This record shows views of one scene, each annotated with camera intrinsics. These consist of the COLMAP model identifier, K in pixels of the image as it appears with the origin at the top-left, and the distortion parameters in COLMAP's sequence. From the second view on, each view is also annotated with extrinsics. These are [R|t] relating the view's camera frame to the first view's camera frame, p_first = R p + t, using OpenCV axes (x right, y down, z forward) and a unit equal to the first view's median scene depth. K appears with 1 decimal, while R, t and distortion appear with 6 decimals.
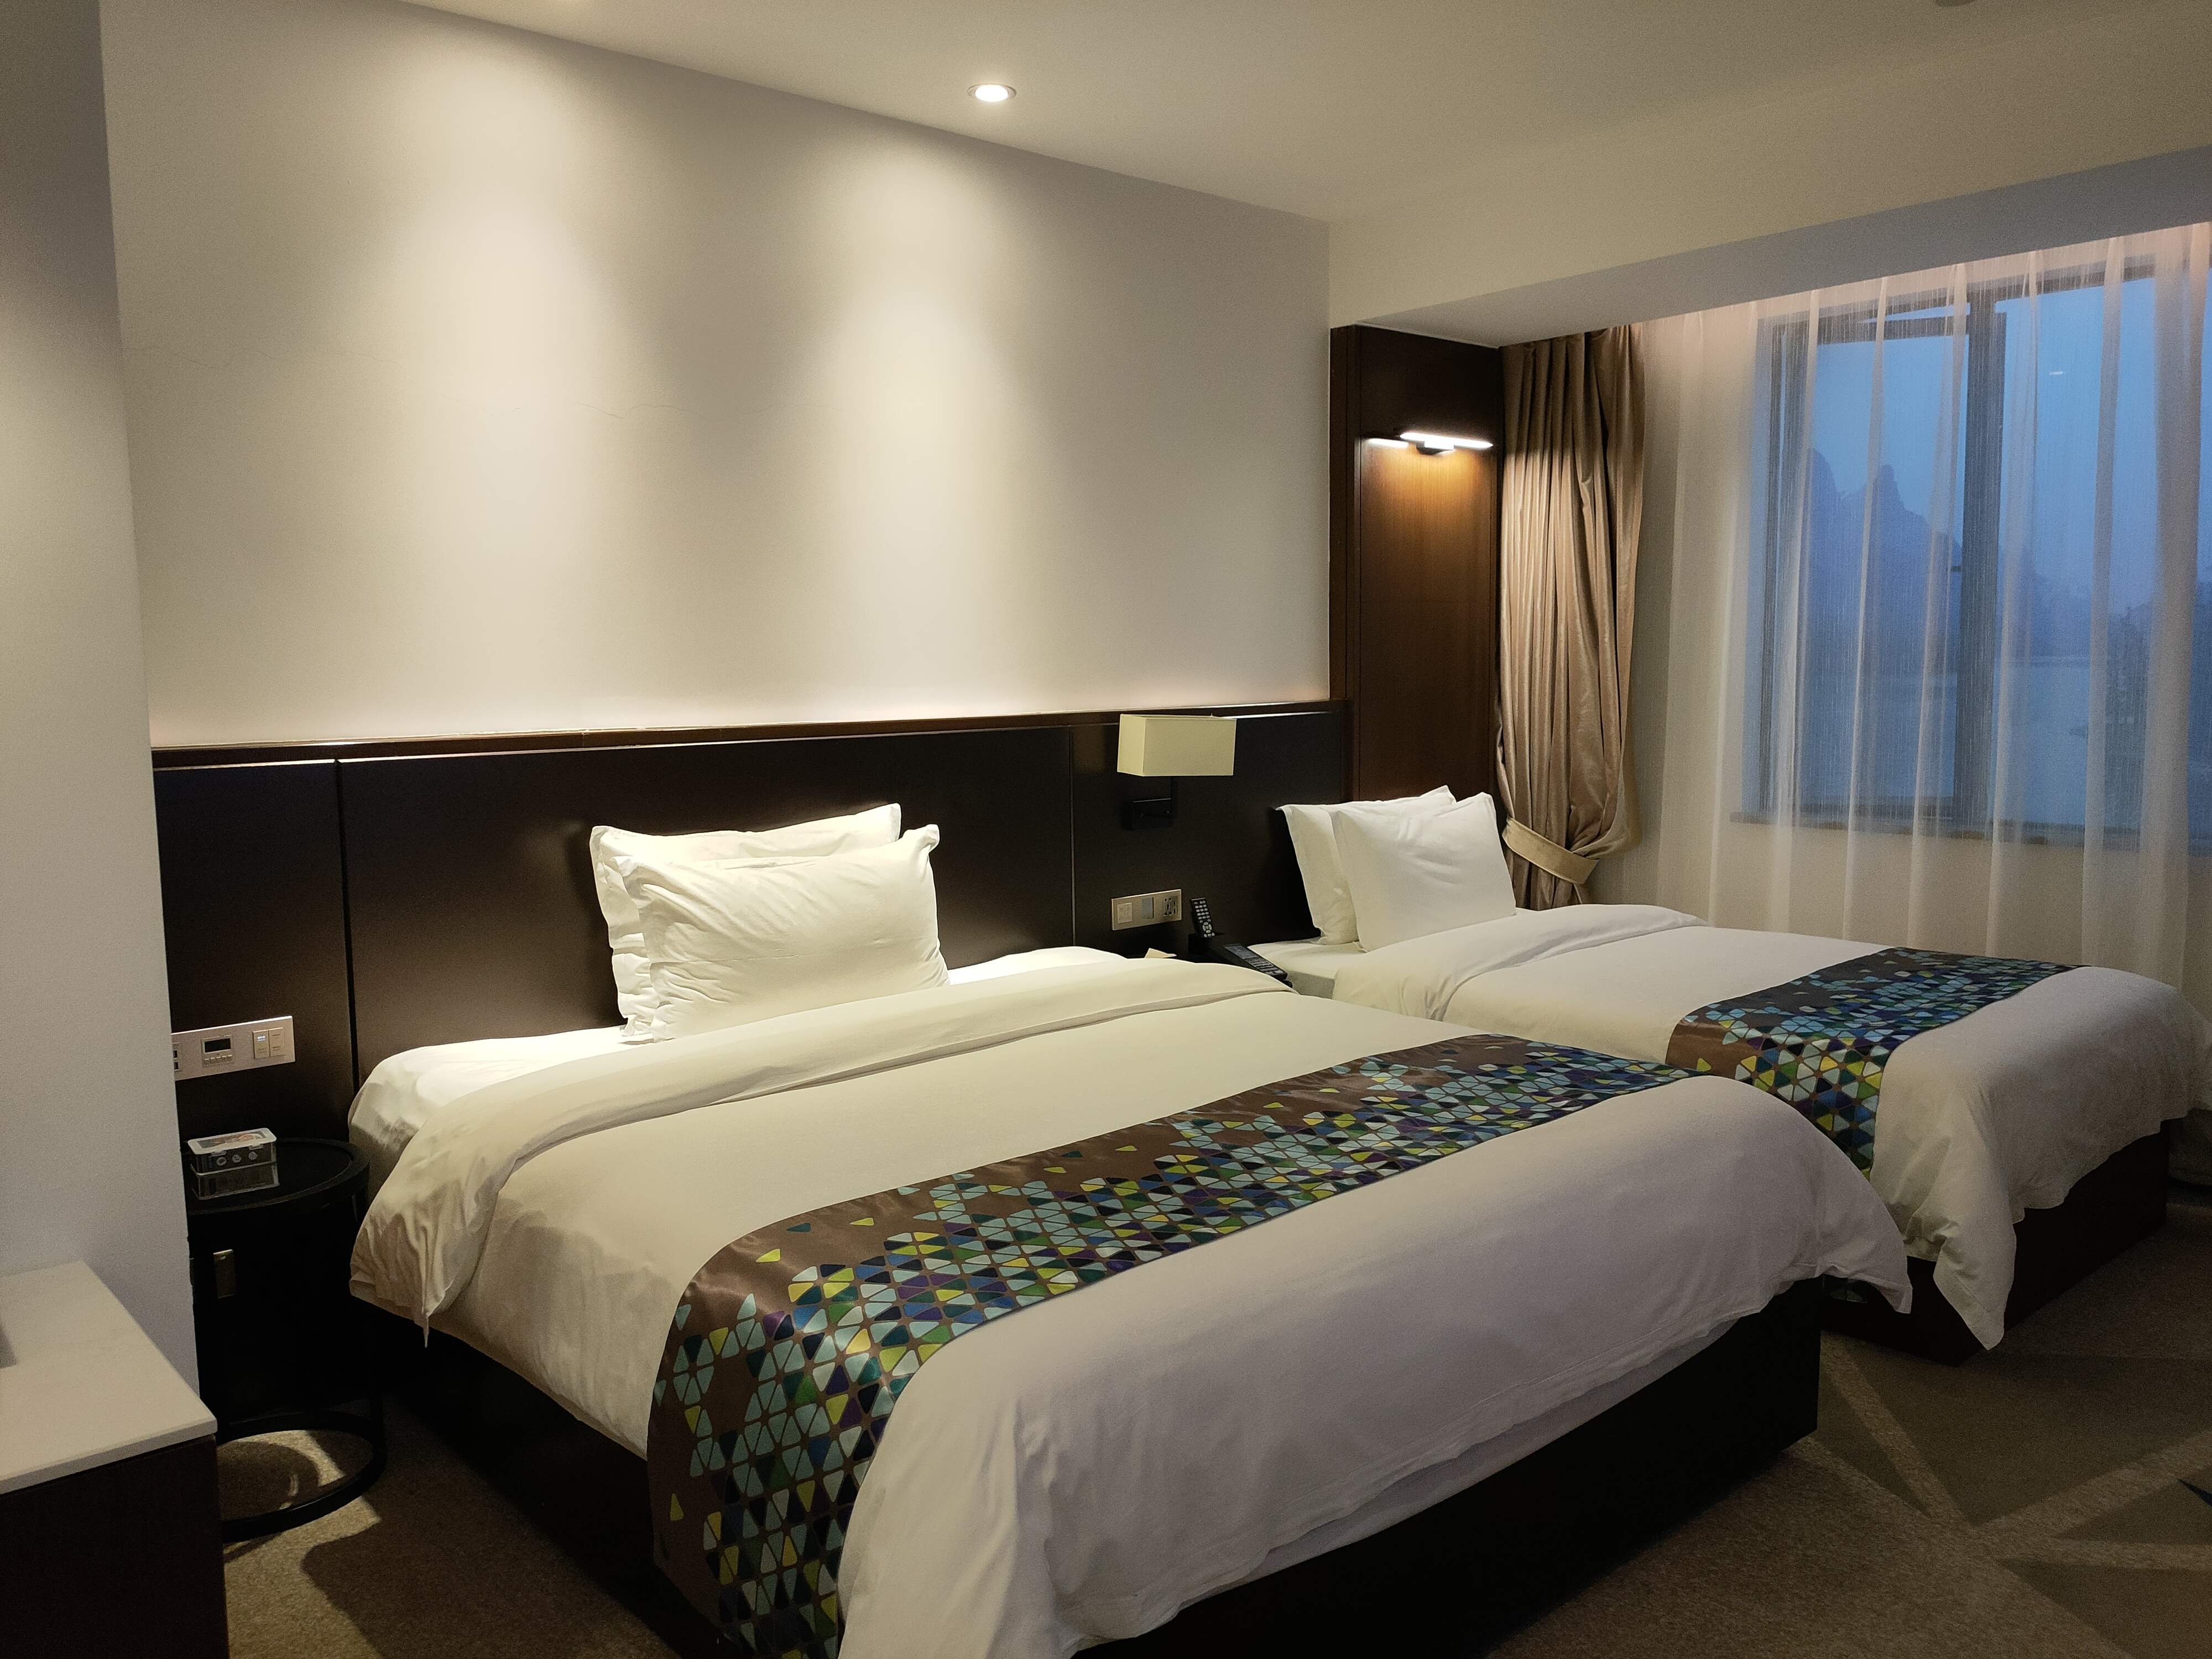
lens RADIAL K [[1697.0, 0, 1086.3], [0, 1697.0, 822.4], [0, 0, 1]] dist [0.055205, -0.074892]
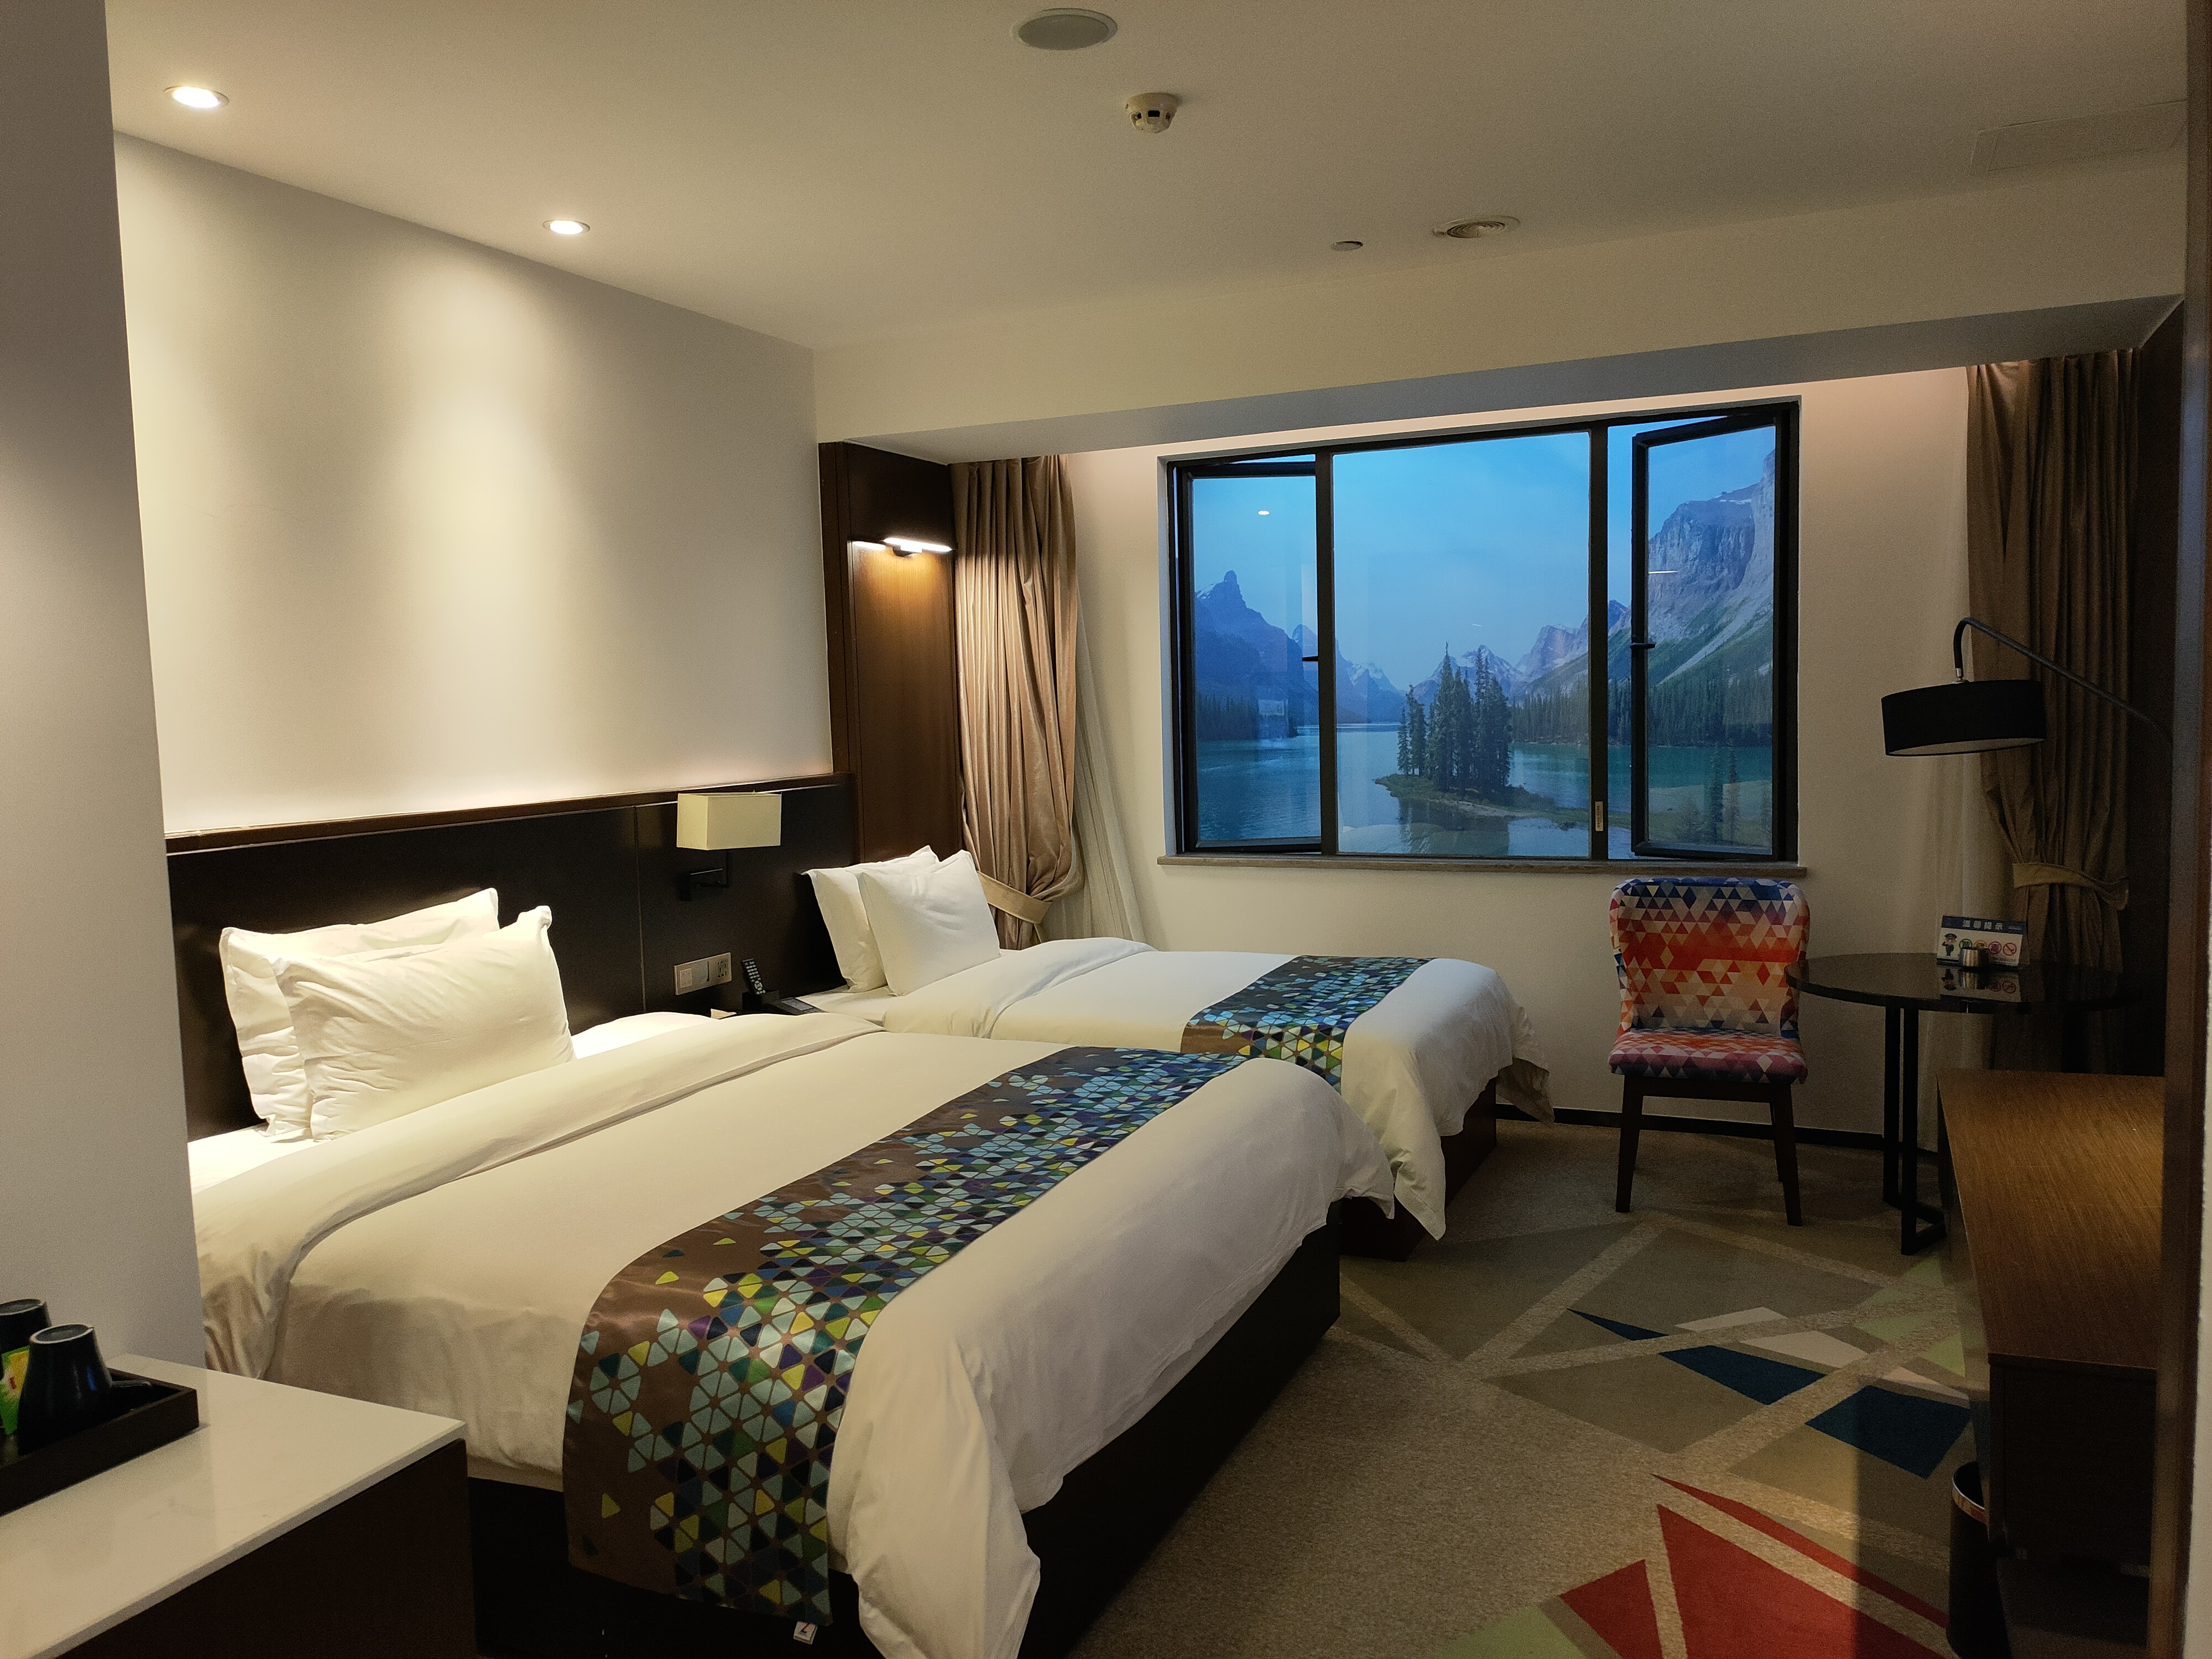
lens RADIAL K [[1697.0, 0, 1108.3], [0, 1697.0, 821.5], [0, 0, 1]] dist [0.055205, -0.074892]
pose [[0.907014, -0.041121, 0.419089, -0.240183], [0.055301, 0.998233, -0.021739, -0.009695], [-0.417454, 0.042893, 0.907685, -0.125399]]
